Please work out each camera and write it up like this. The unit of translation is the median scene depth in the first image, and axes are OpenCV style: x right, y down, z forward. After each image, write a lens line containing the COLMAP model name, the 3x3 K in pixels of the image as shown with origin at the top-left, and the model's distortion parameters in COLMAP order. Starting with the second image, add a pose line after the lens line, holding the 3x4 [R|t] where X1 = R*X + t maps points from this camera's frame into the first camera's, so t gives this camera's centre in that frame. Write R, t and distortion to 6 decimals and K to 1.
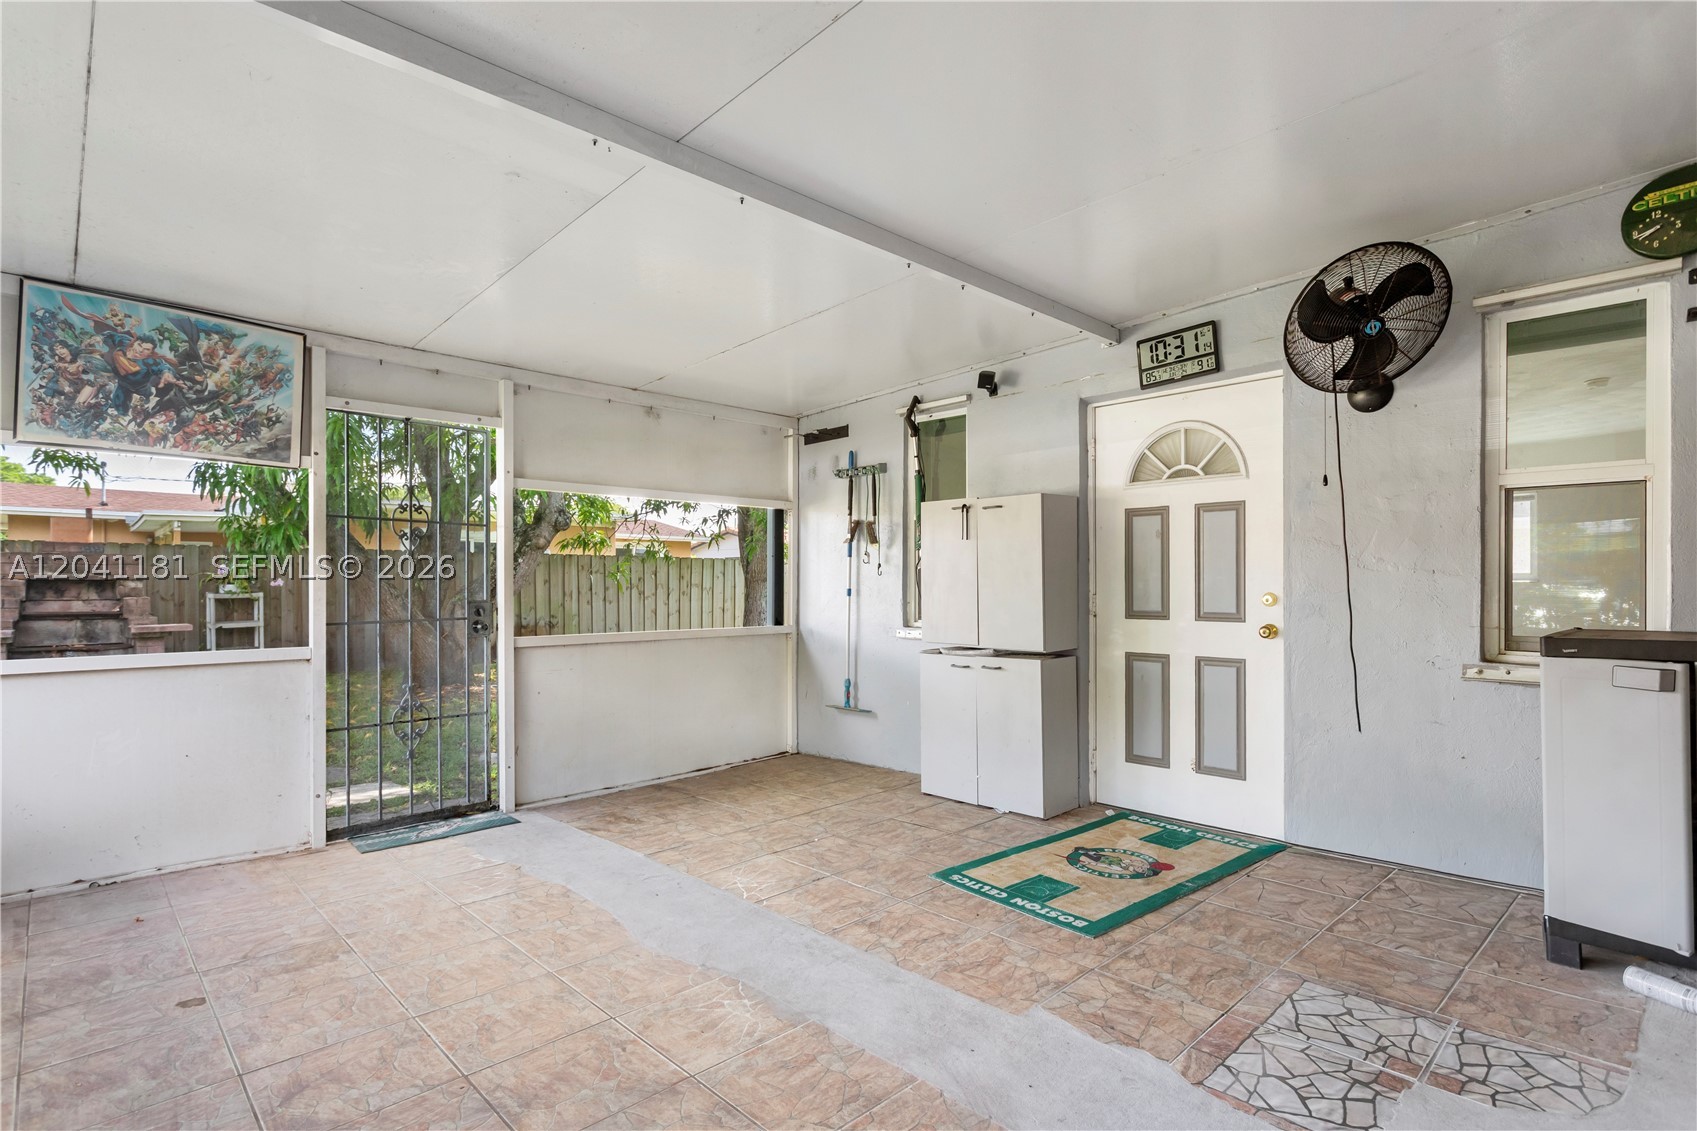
lens RADIAL K [[832.6, 0, 851.2], [0, 832.6, 582.9], [0, 0, 1]] dist [-0.015818, 0.008764]
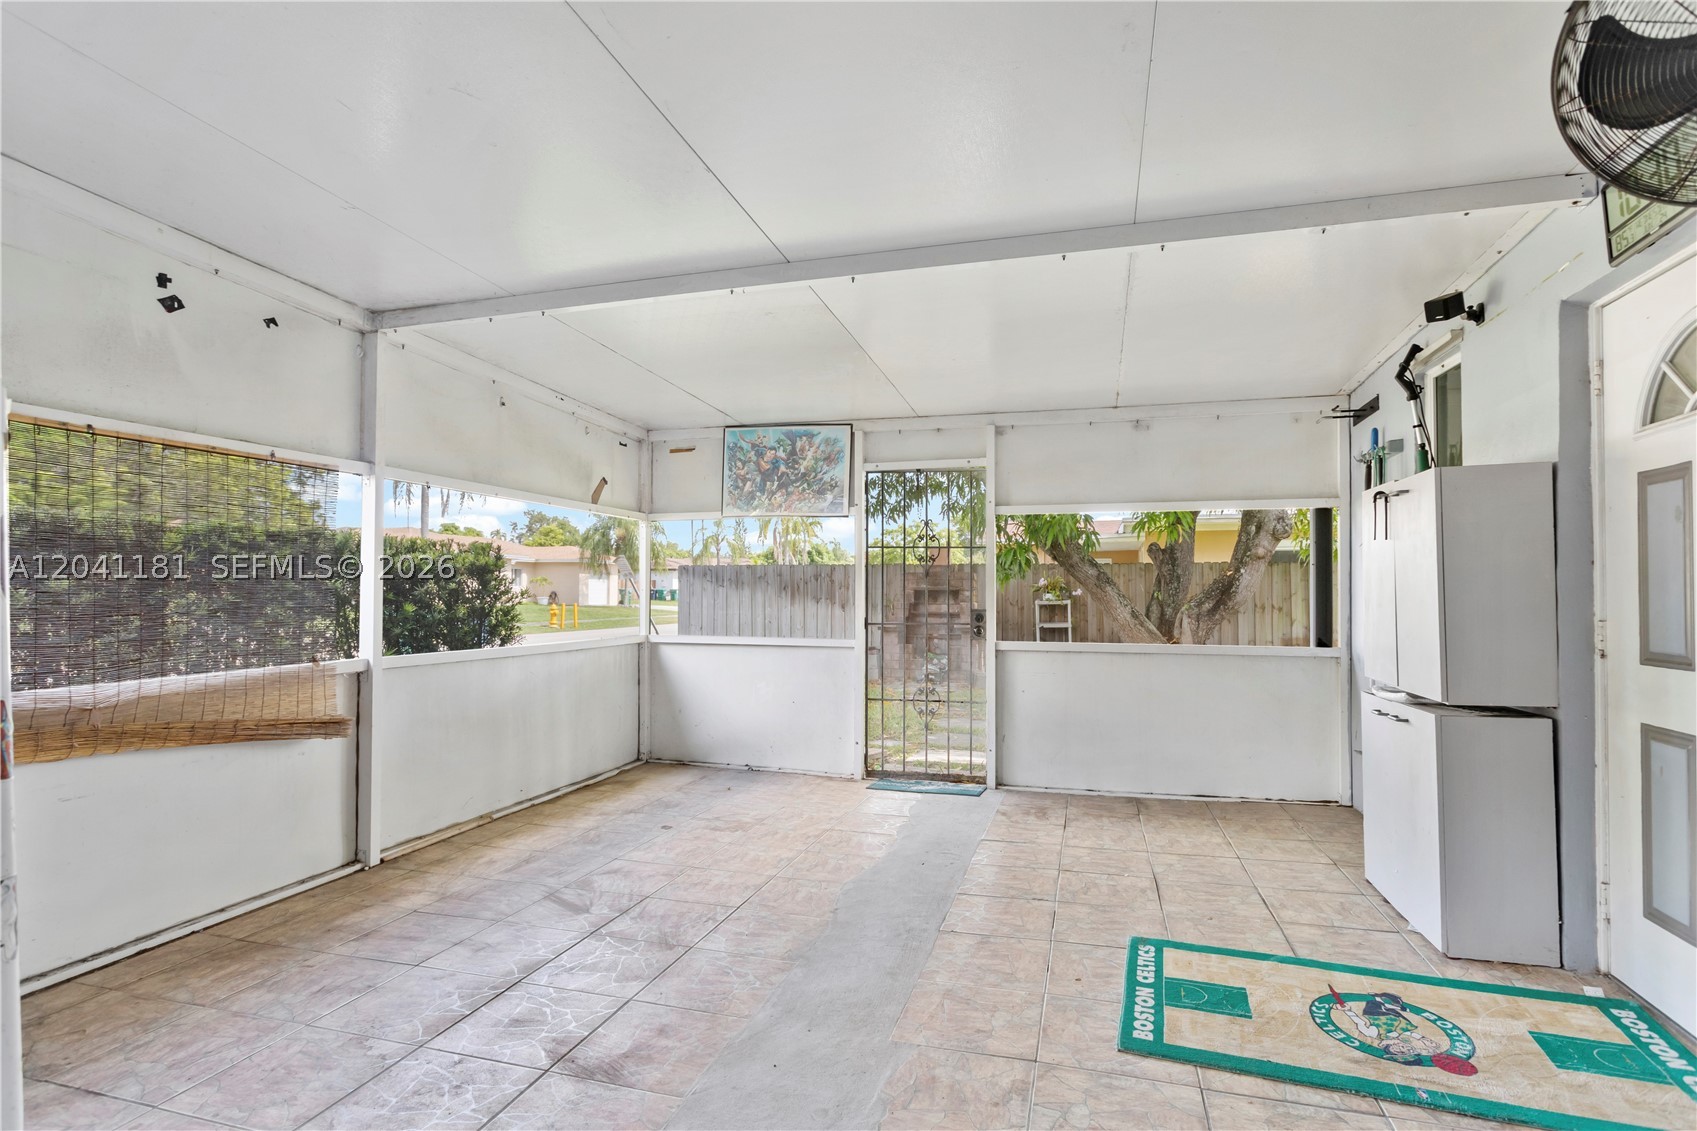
lens RADIAL K [[832.6, 0, 851.2], [0, 832.6, 582.9], [0, 0, 1]] dist [-0.015818, 0.008764]
pose [[0.498955, -0.006634, -0.866603, 0.666632], [-0.002011, 0.999959, -0.008813, -0.008432], [0.866626, 0.006140, 0.498921, 0.297641]]
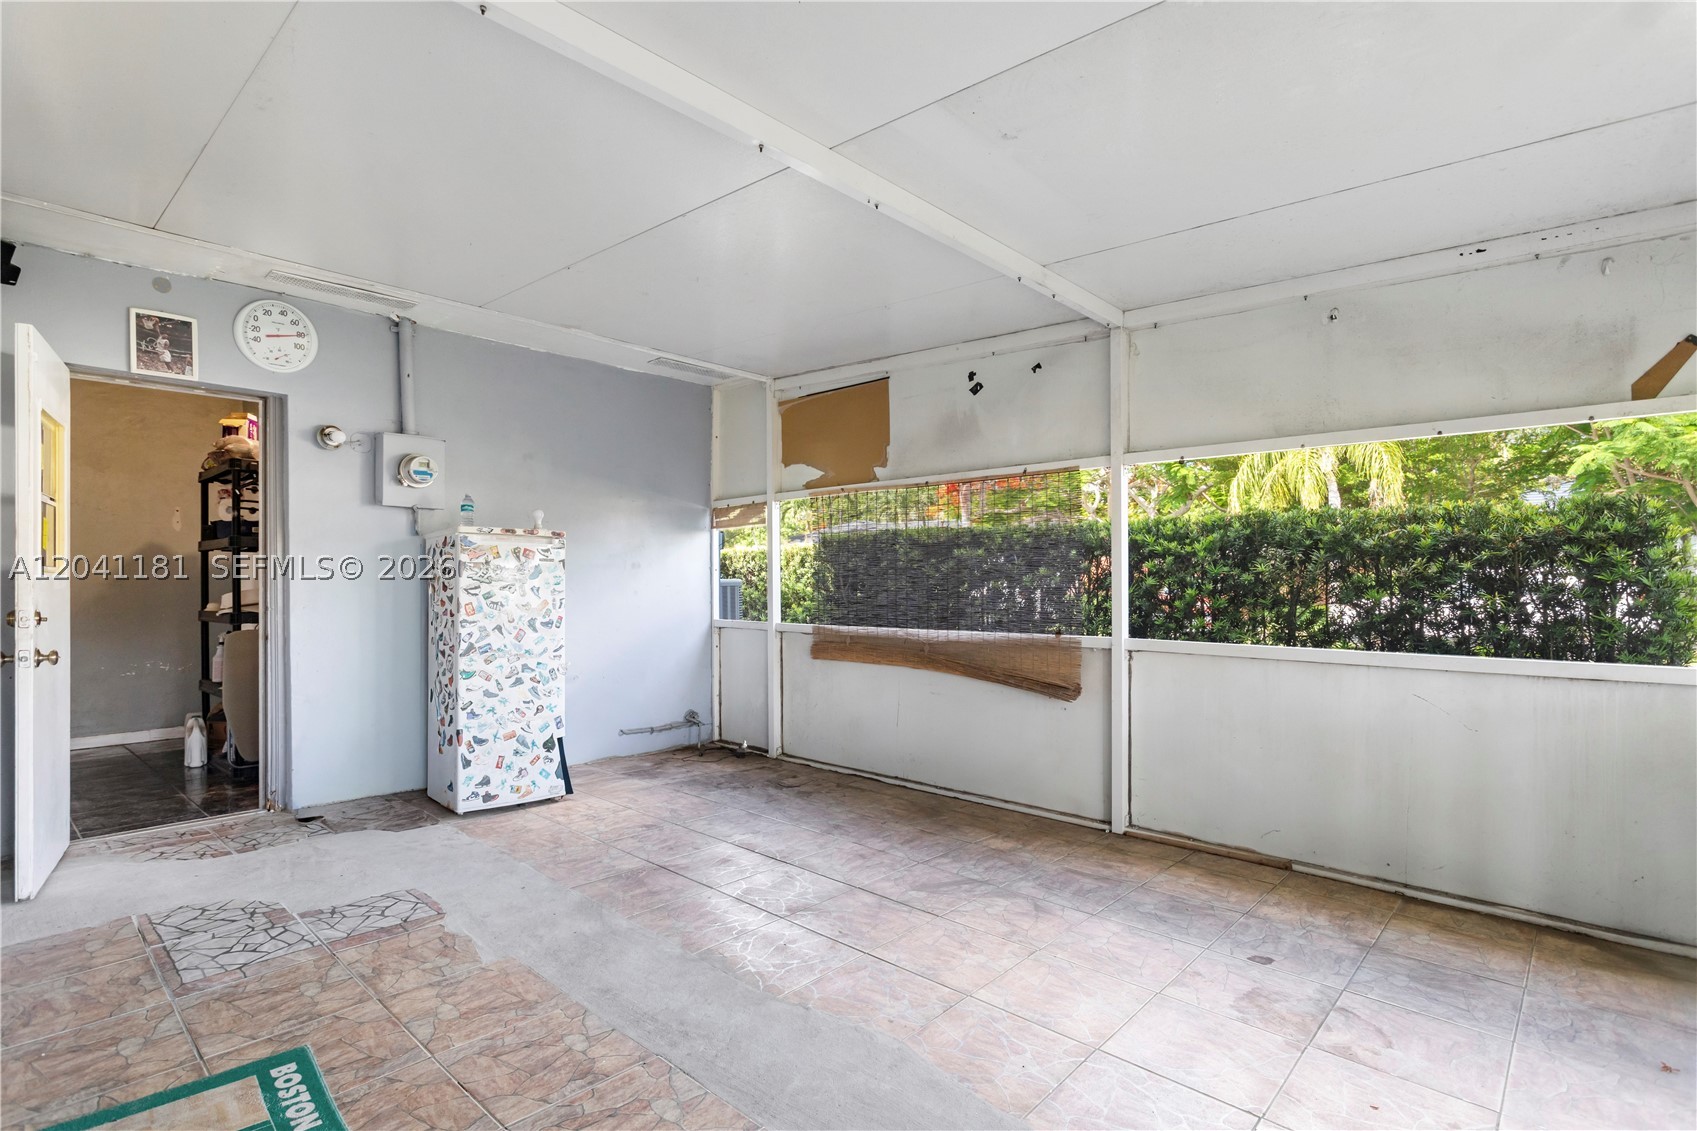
lens RADIAL K [[832.6, 0, 851.2], [0, 832.6, 582.9], [0, 0, 1]] dist [-0.015818, 0.008764]
pose [[-0.997986, 0.002823, -0.063373, -0.125992], [0.002800, 0.999996, 0.000439, 0.003637], [0.063374, 0.000261, -0.997990, 1.396950]]
